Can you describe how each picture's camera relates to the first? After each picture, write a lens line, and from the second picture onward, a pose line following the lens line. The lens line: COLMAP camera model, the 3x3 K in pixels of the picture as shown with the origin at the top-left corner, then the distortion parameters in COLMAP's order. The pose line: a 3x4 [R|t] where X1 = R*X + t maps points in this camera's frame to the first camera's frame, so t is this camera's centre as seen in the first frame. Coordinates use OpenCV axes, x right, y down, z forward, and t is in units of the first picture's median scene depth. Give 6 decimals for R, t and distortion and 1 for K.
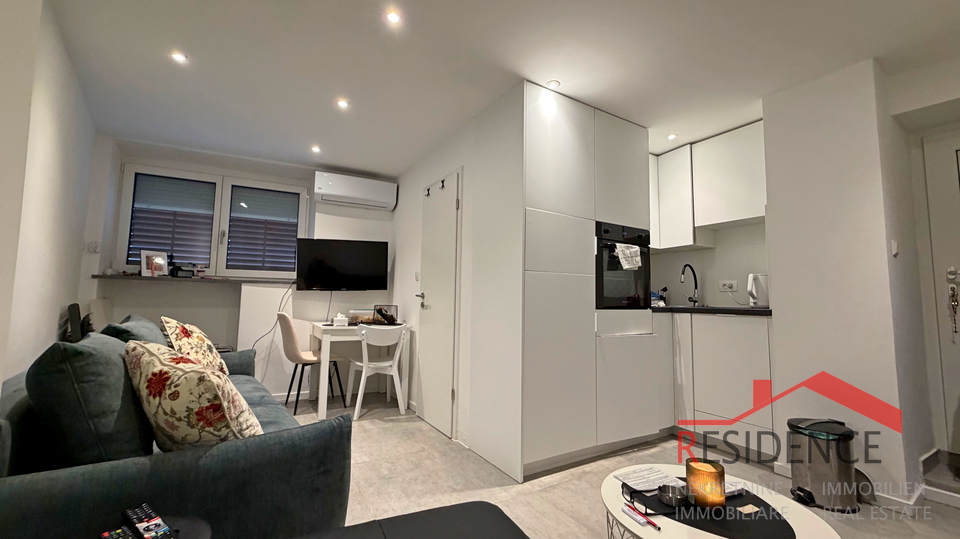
lens RADIAL K [[382.7, 0, 477.8], [0, 382.7, 268.0], [0, 0, 1]] dist [0.000446, 0.000165]
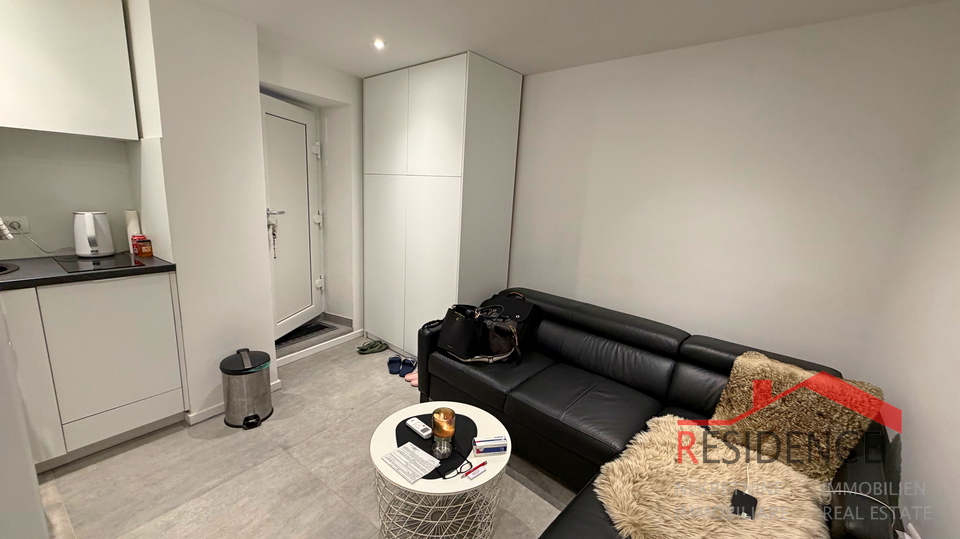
lens RADIAL K [[382.7, 0, 476.5], [0, 382.7, 269.0], [0, 0, 1]] dist [0.000446, 0.000165]
pose [[-0.377501, -0.230877, 0.896766, -0.222004], [-0.138020, 0.971631, 0.192051, -0.111986], [-0.915666, -0.051272, -0.398657, 0.542980]]
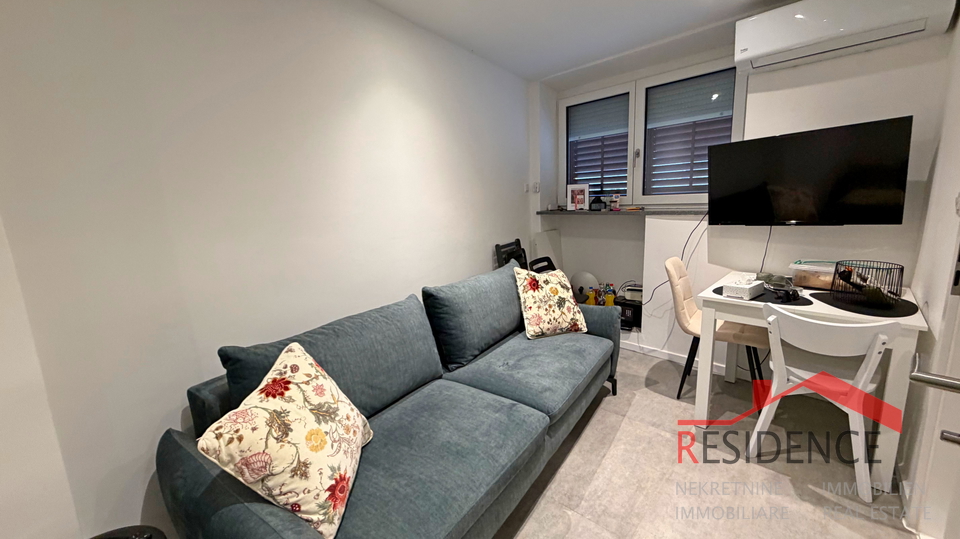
lens RADIAL K [[382.7, 0, 477.7], [0, 382.7, 267.6], [0, 0, 1]] dist [0.000446, 0.000165]
pose [[0.281796, 0.143591, -0.948669, 0.087018], [0.128495, 0.974184, 0.185621, -0.056879], [0.950831, -0.174207, 0.256070, 0.497809]]
